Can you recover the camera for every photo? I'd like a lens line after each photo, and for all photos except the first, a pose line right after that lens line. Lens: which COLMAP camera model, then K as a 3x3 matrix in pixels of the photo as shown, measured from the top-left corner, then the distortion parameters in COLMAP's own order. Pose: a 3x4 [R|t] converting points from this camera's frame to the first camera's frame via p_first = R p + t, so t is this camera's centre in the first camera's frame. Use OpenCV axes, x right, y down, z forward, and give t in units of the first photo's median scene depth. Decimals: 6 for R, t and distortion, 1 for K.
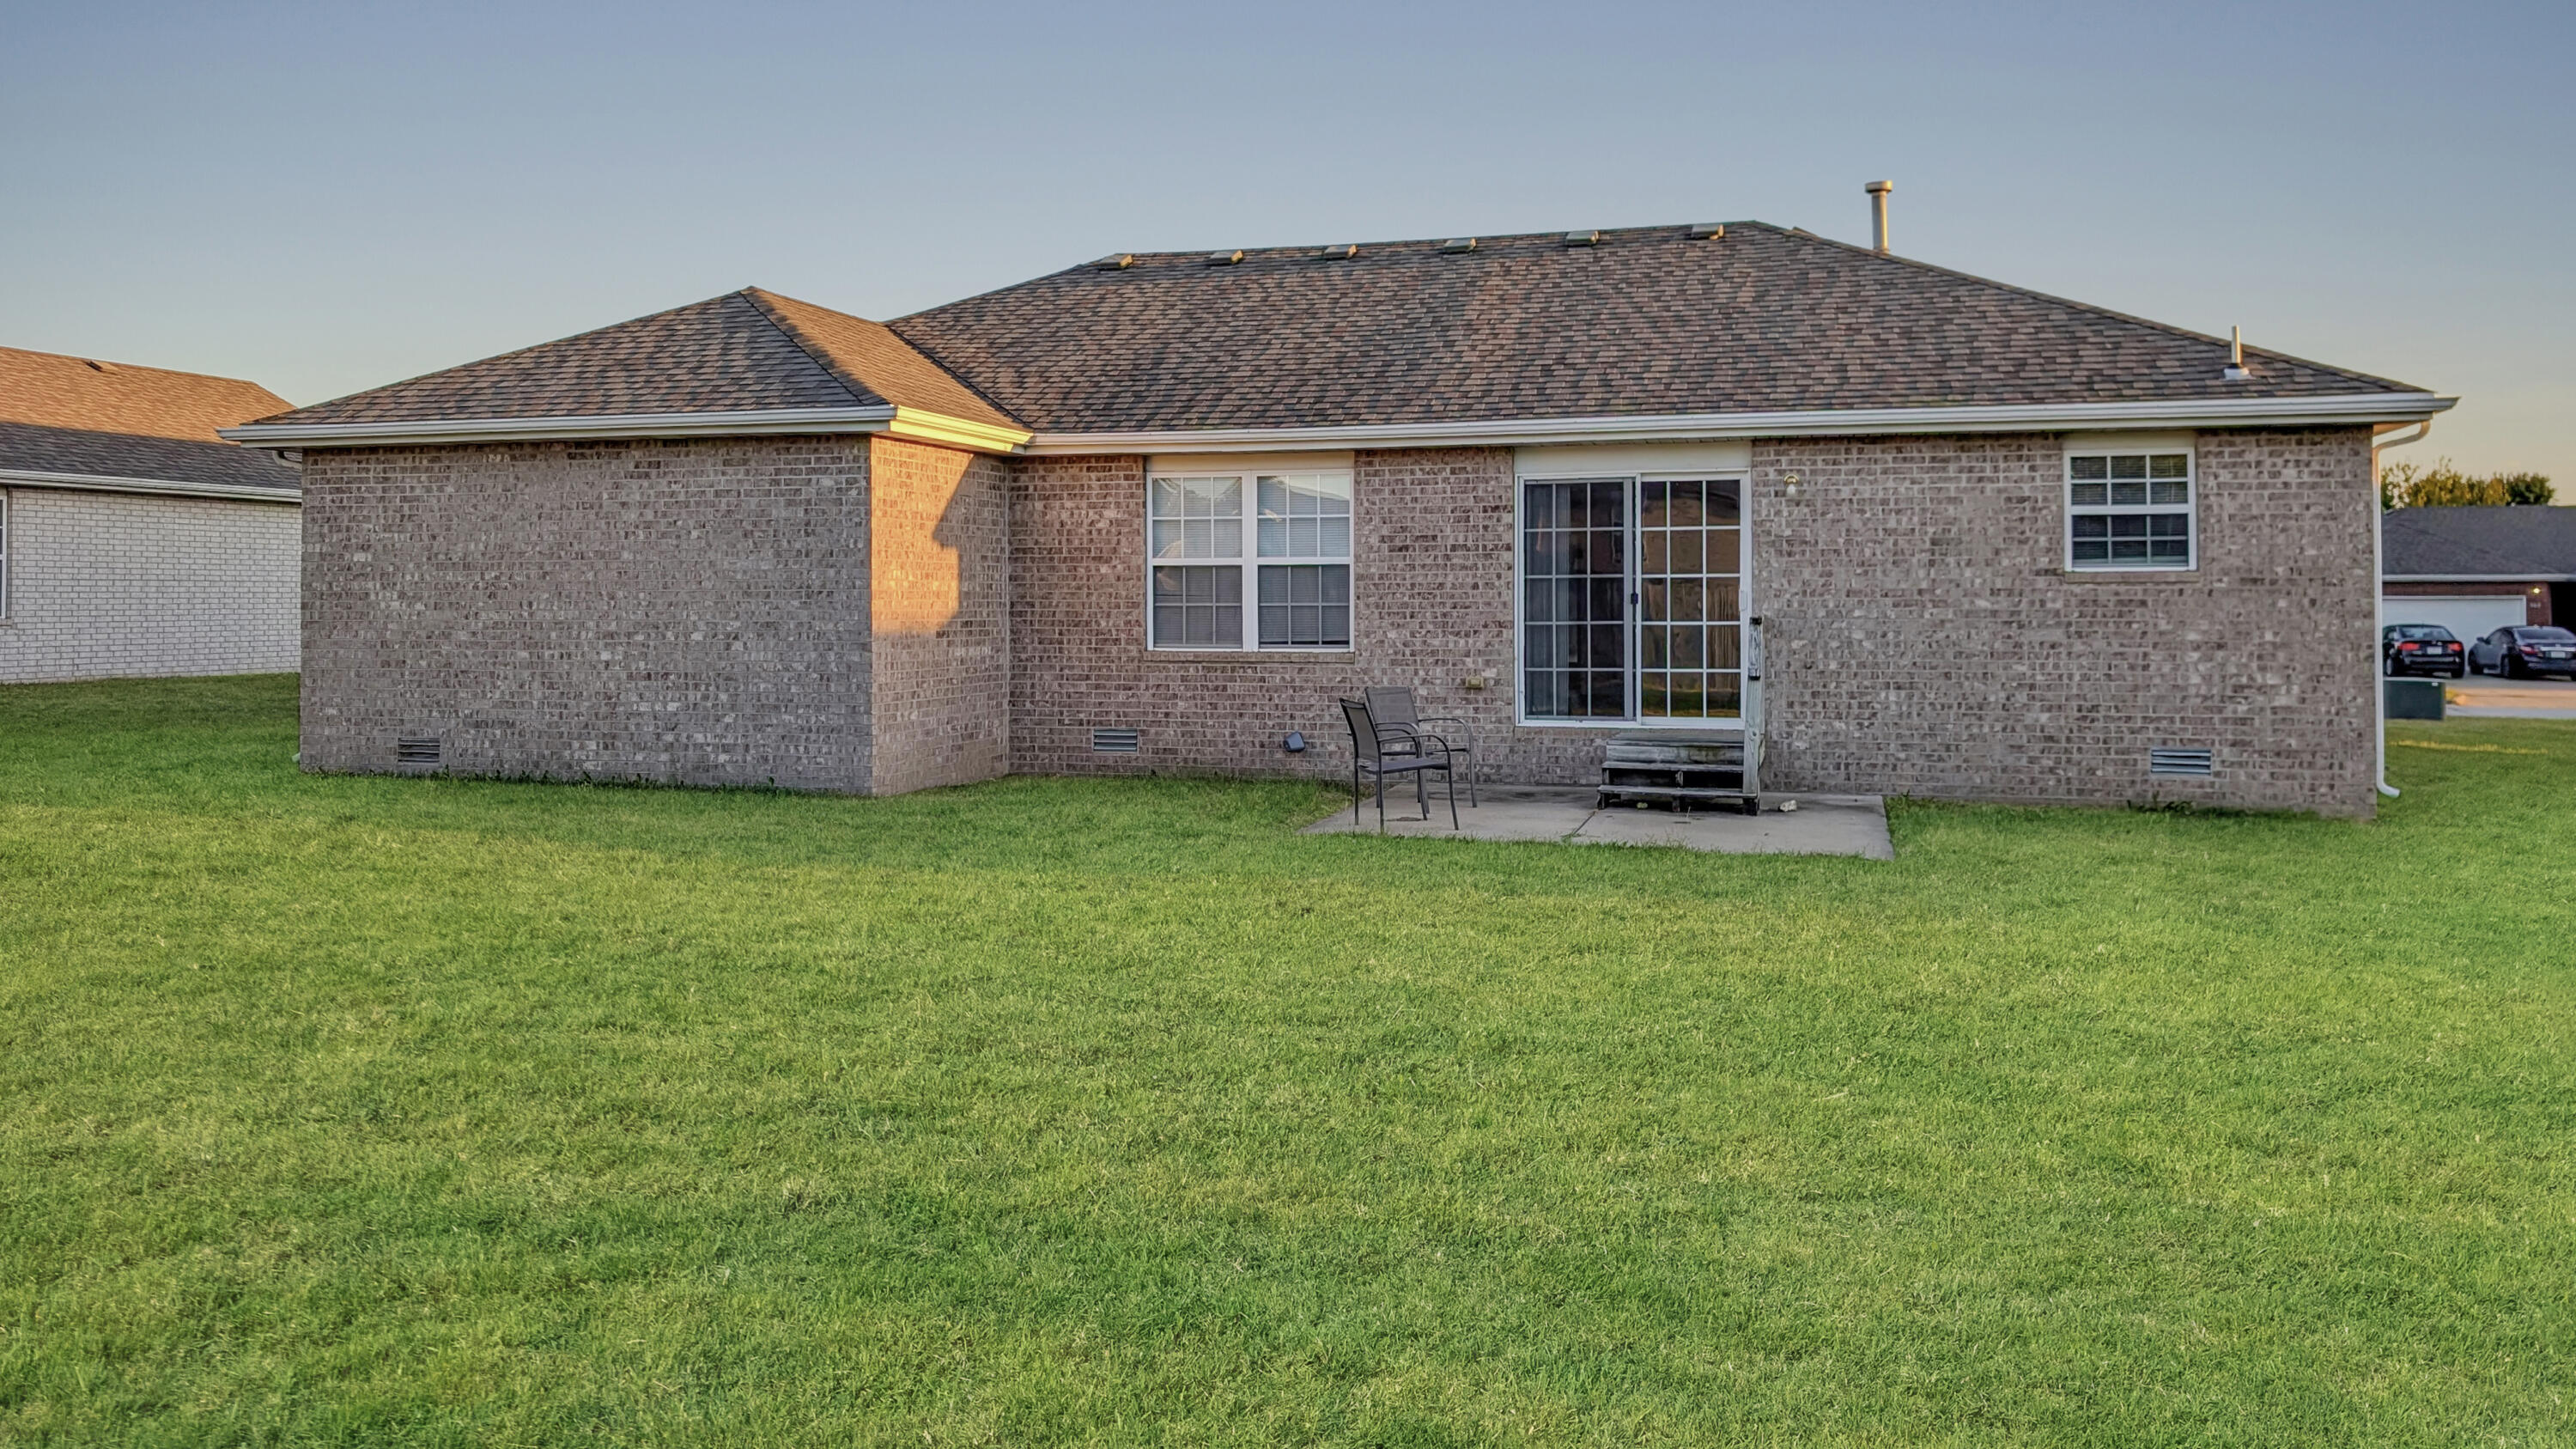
lens RADIAL K [[1897.3, 0, 1251.8], [0, 1897.3, 634.1], [0, 0, 1]] dist [0.020727, -0.010481]
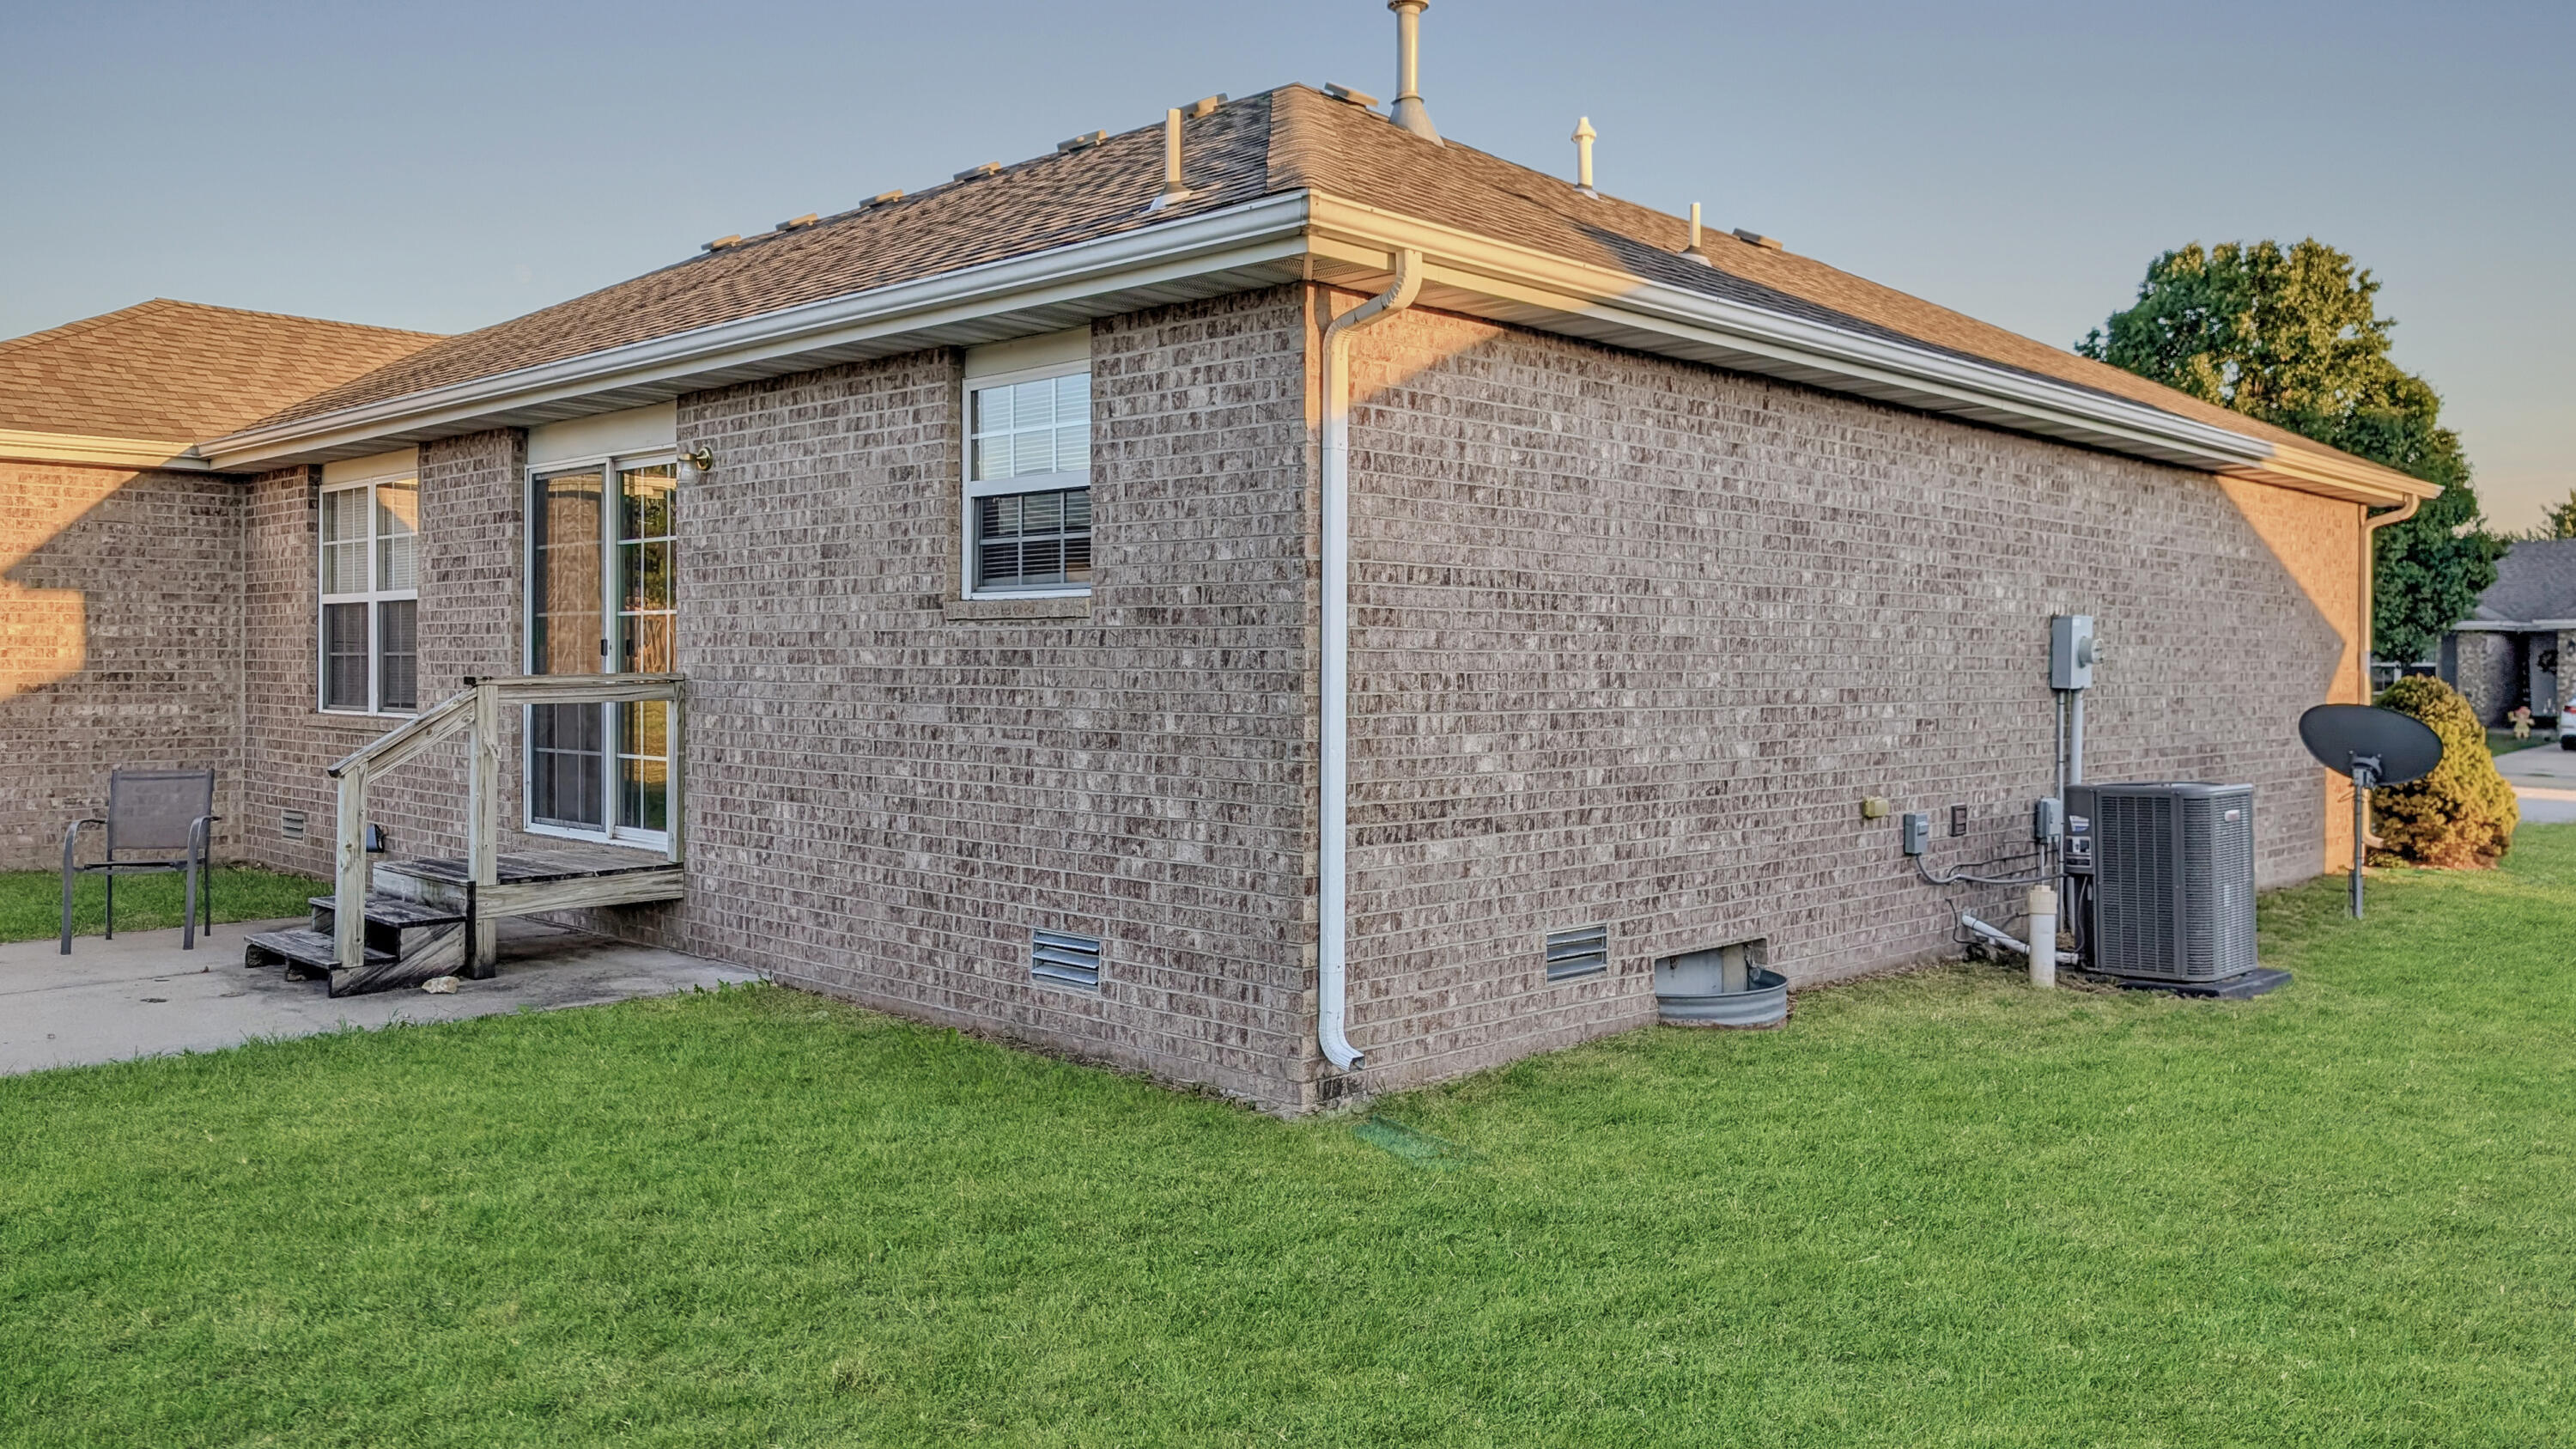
lens RADIAL K [[1897.3, 0, 1284.9], [0, 1897.3, 726.5], [0, 0, 1]] dist [0.020727, -0.010481]
pose [[0.889052, 0.022716, -0.457243, 0.762316], [-0.017791, 0.999728, 0.015075, -0.006013], [0.457461, -0.005267, 0.889214, 0.550490]]
